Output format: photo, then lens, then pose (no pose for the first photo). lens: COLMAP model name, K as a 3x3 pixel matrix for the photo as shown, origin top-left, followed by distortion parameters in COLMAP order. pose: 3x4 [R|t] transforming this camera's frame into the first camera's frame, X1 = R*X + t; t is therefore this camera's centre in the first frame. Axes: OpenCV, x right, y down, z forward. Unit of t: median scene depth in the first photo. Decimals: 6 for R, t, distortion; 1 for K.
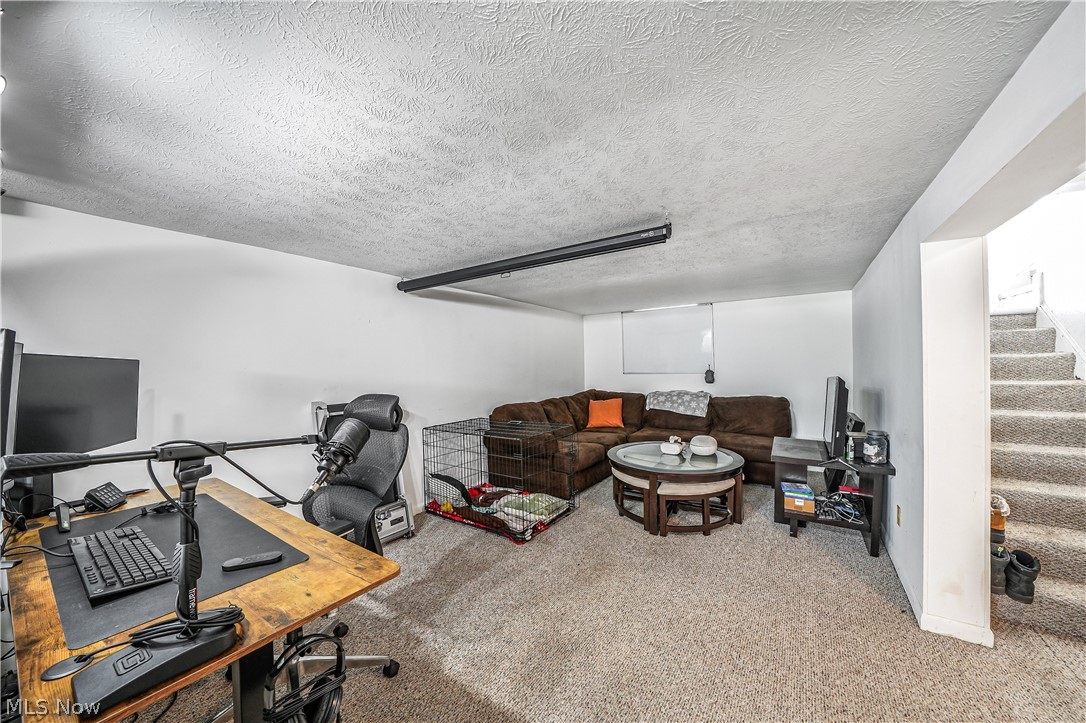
lens RADIAL K [[377.6, 0, 545.4], [0, 377.6, 361.9], [0, 0, 1]] dist [-0.020064, 0.000520]
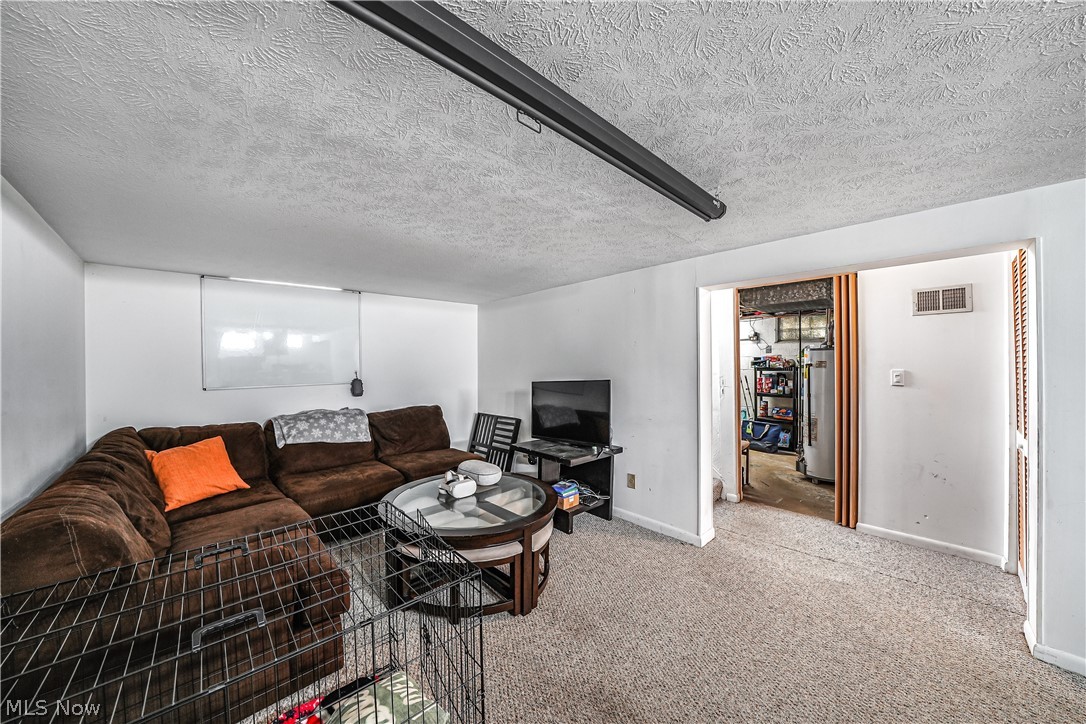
lens RADIAL K [[377.6, 0, 543.4], [0, 377.6, 369.9], [0, 0, 1]] dist [-0.020064, 0.000520]
pose [[0.224253, 0.001730, 0.974529, -0.224999], [-0.002803, 0.999995, -0.001130, 0.002927], [-0.974527, -0.002478, 0.224257, 0.470580]]
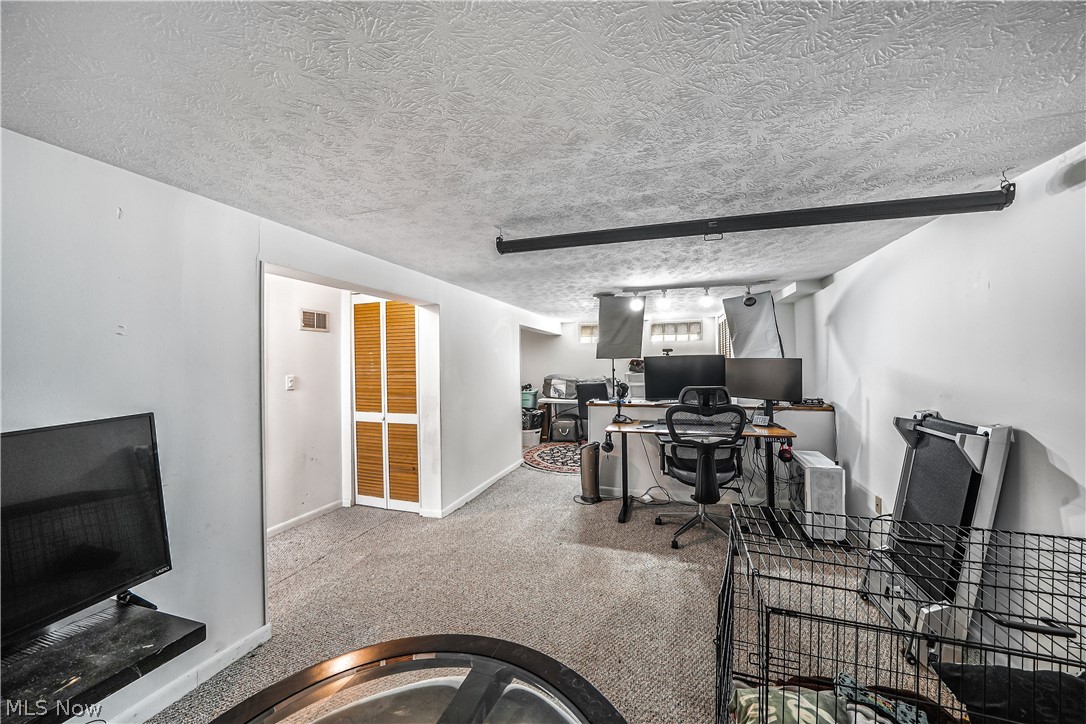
lens RADIAL K [[377.6, 0, 541.2], [0, 377.6, 360.3], [0, 0, 1]] dist [-0.020064, 0.000520]
pose [[-0.969035, 0.028745, -0.245245, 0.183794], [0.032012, 0.999444, -0.009344, -0.006153], [0.244840, -0.016905, -0.969416, 0.805244]]
